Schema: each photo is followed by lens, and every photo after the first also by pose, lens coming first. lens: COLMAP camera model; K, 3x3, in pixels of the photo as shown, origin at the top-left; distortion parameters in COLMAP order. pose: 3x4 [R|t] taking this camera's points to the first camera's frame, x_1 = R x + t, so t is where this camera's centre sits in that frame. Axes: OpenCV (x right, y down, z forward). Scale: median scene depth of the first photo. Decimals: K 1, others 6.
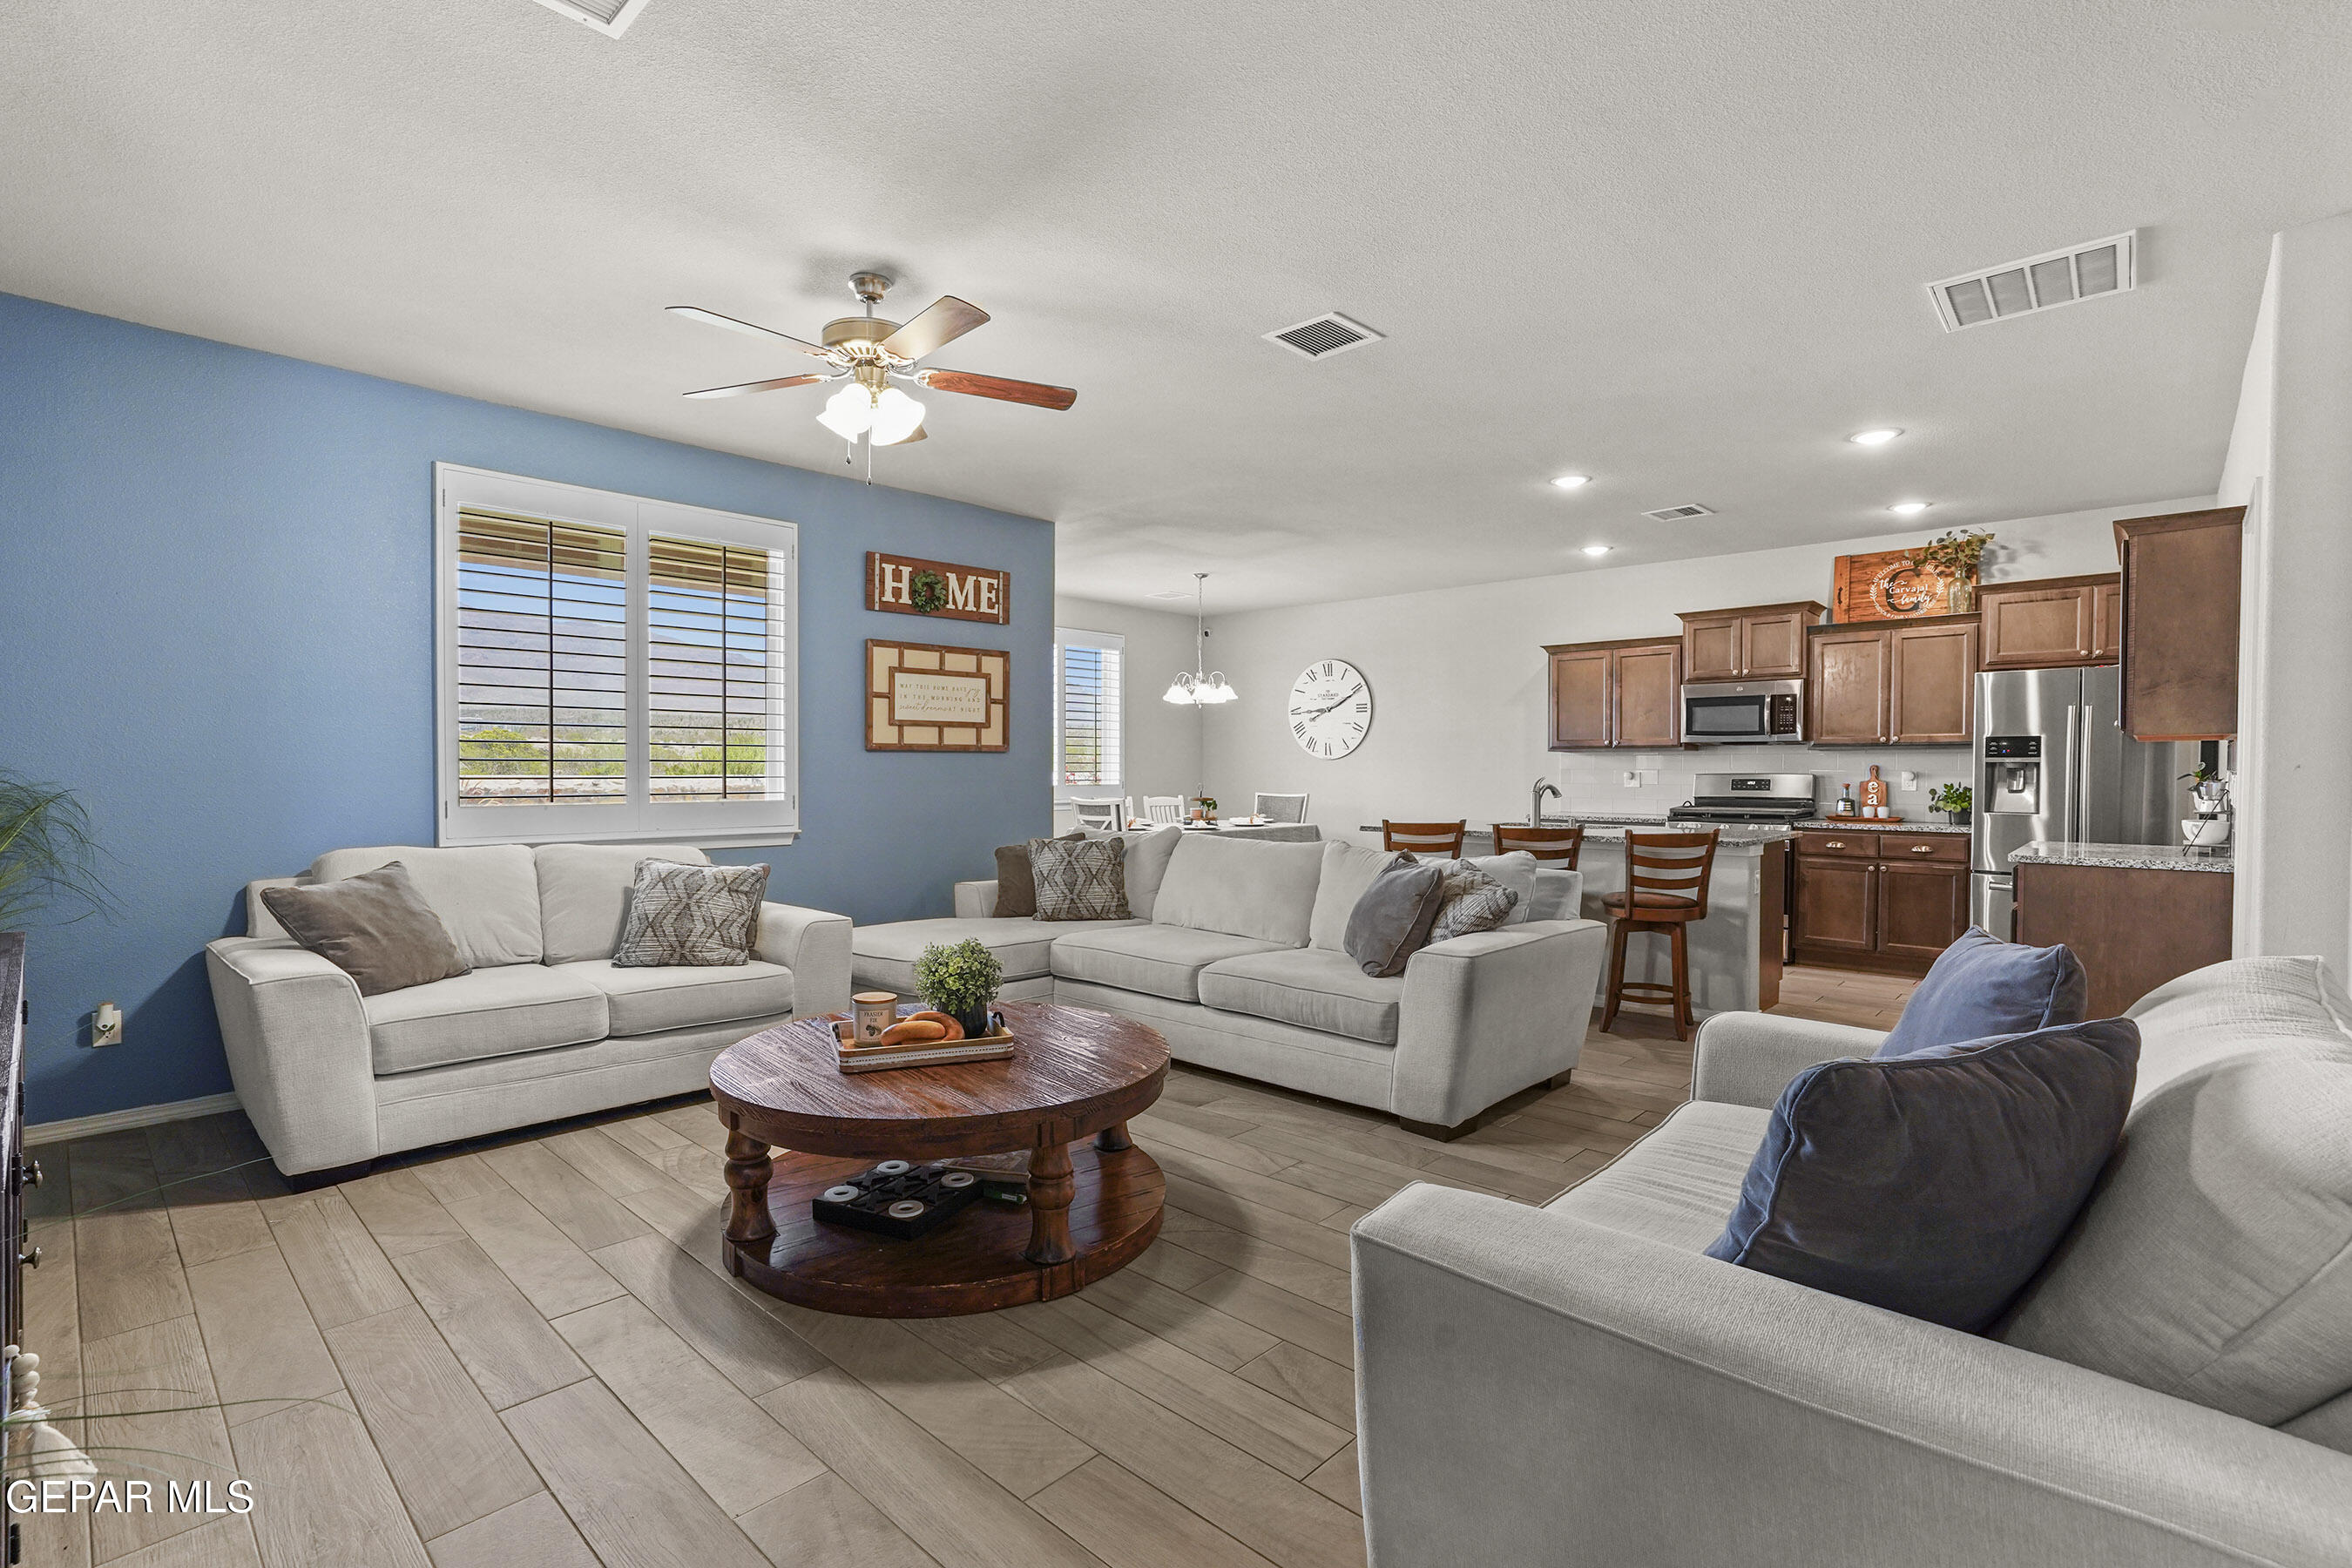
lens RADIAL K [[1082.9, 0, 1160.1], [0, 1082.9, 777.1], [0, 0, 1]] dist [-0.017392, 0.011423]
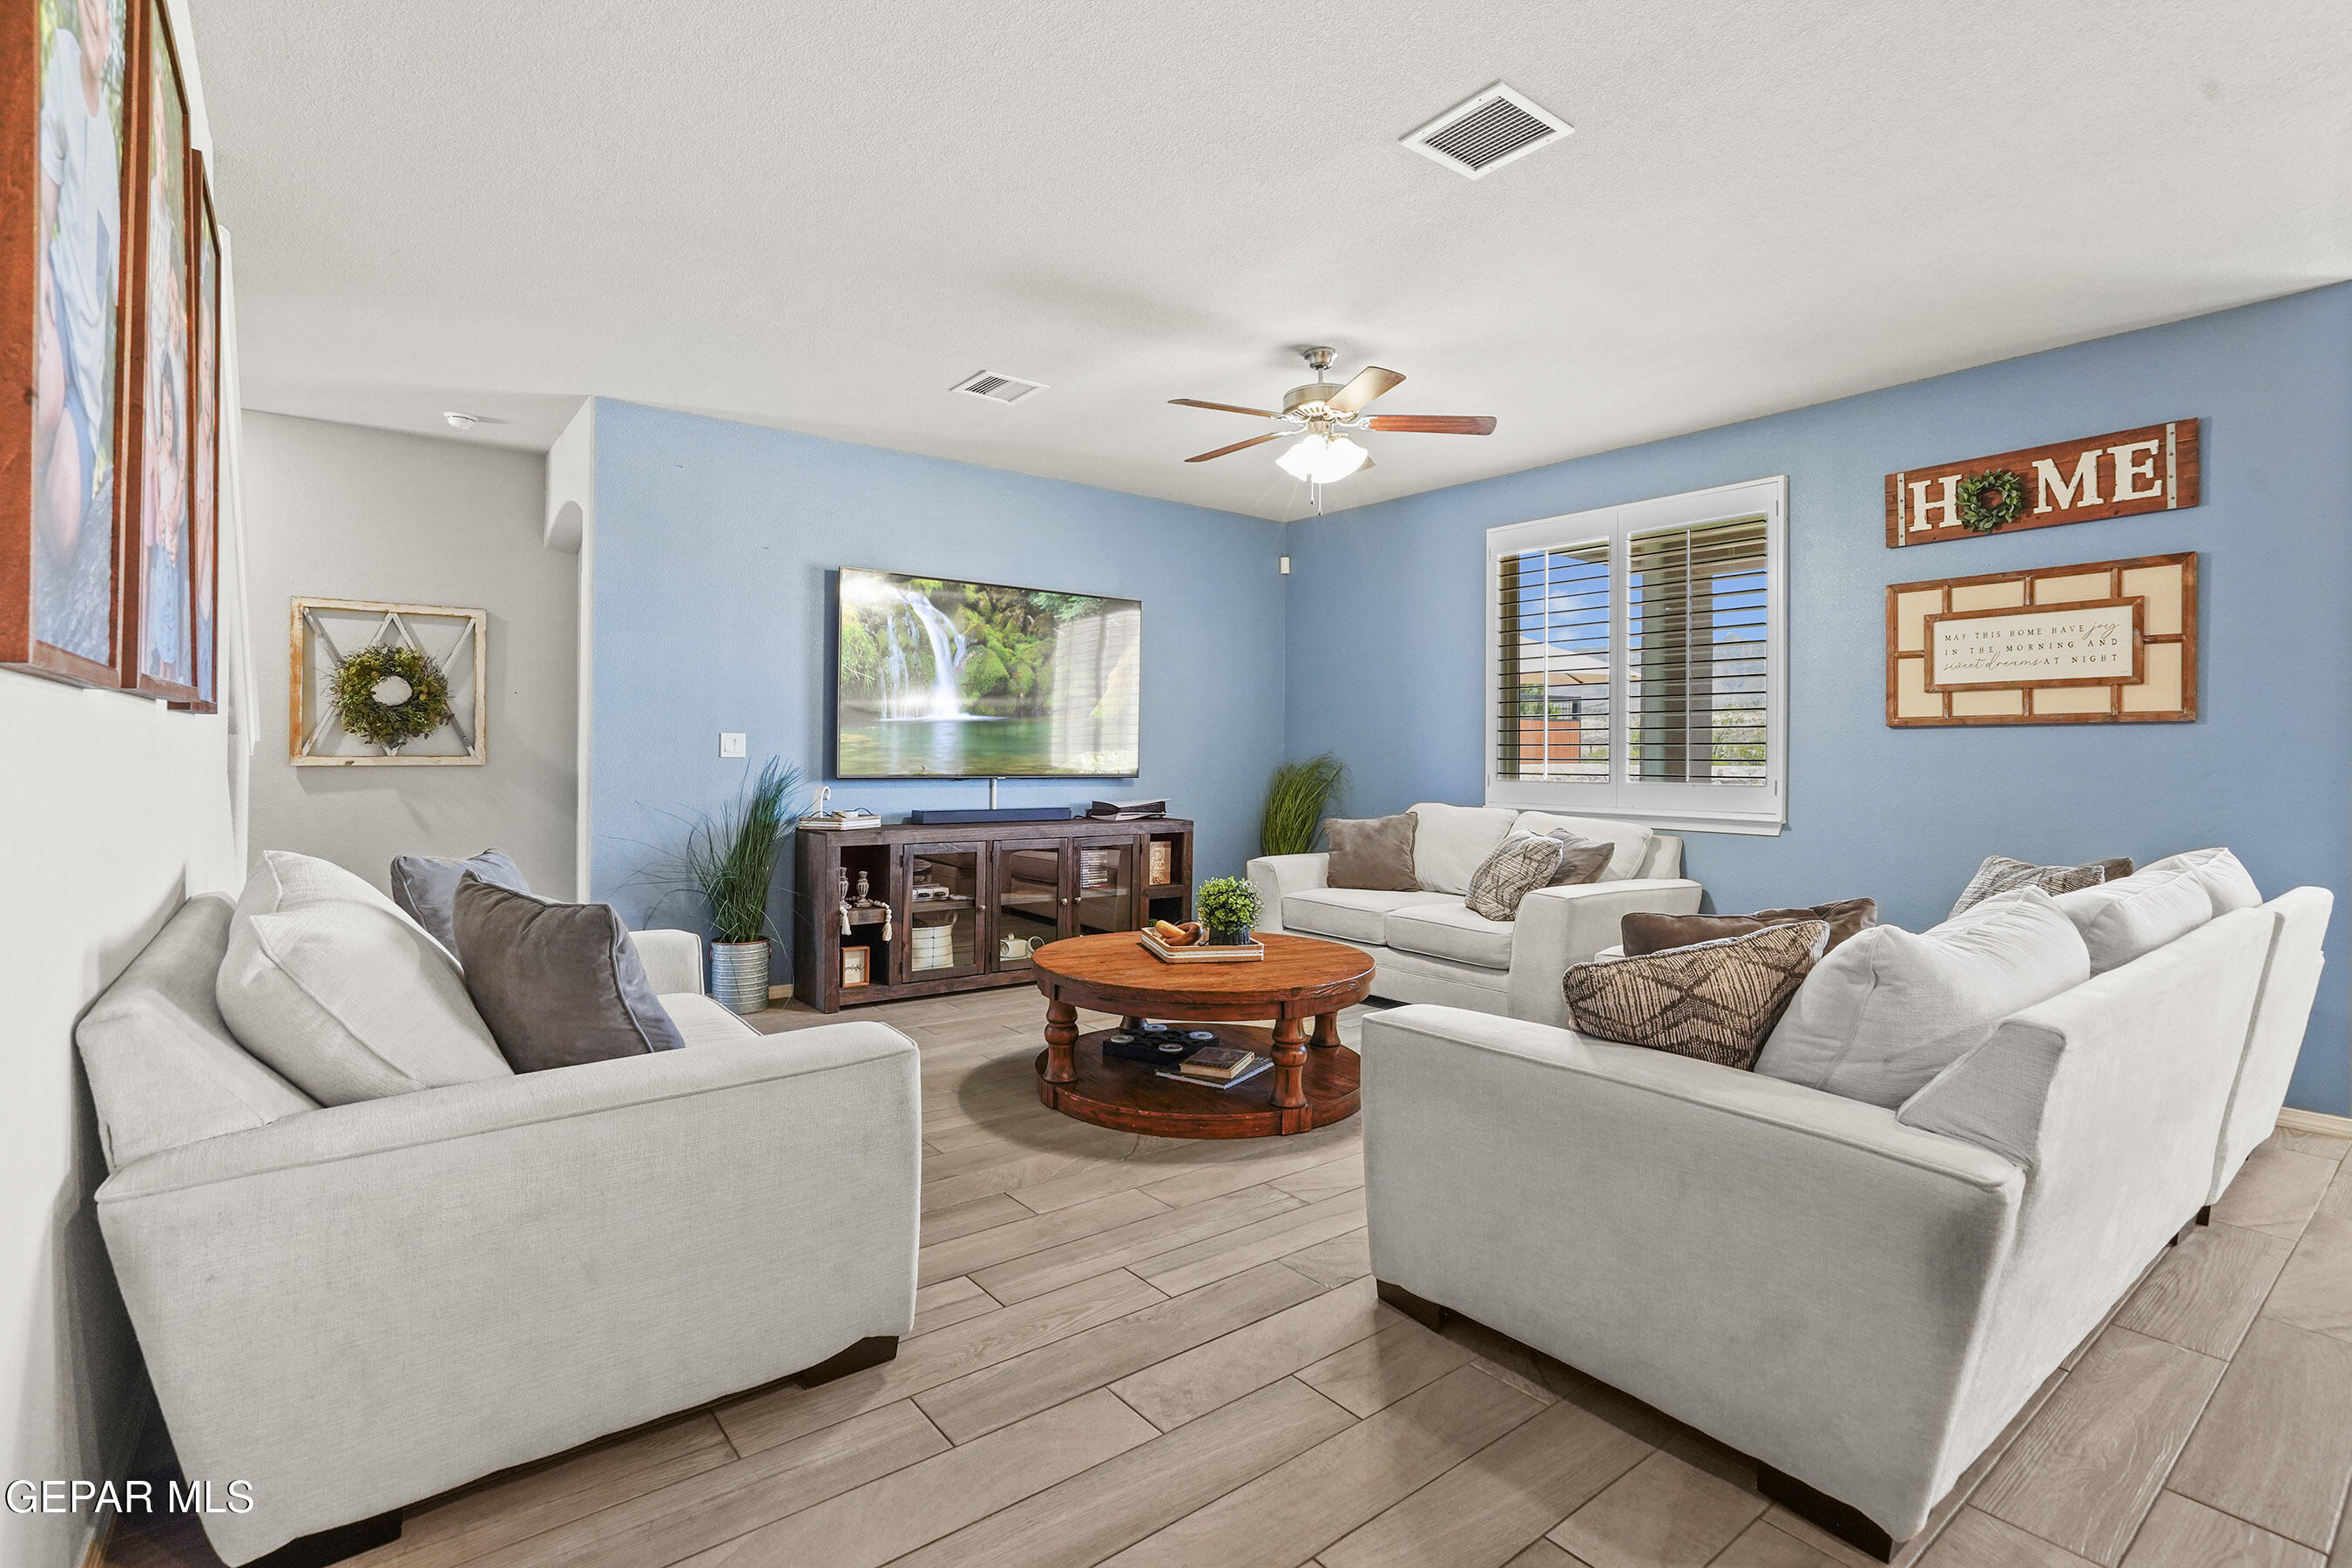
lens RADIAL K [[1082.9, 0, 1171.6], [0, 1082.9, 768.9], [0, 0, 1]] dist [-0.017392, 0.011423]
pose [[-0.134186, 0.013790, -0.990860, 0.552363], [-0.010608, 0.999826, 0.015352, -0.000526], [0.990899, 0.012571, -0.134017, 0.560170]]
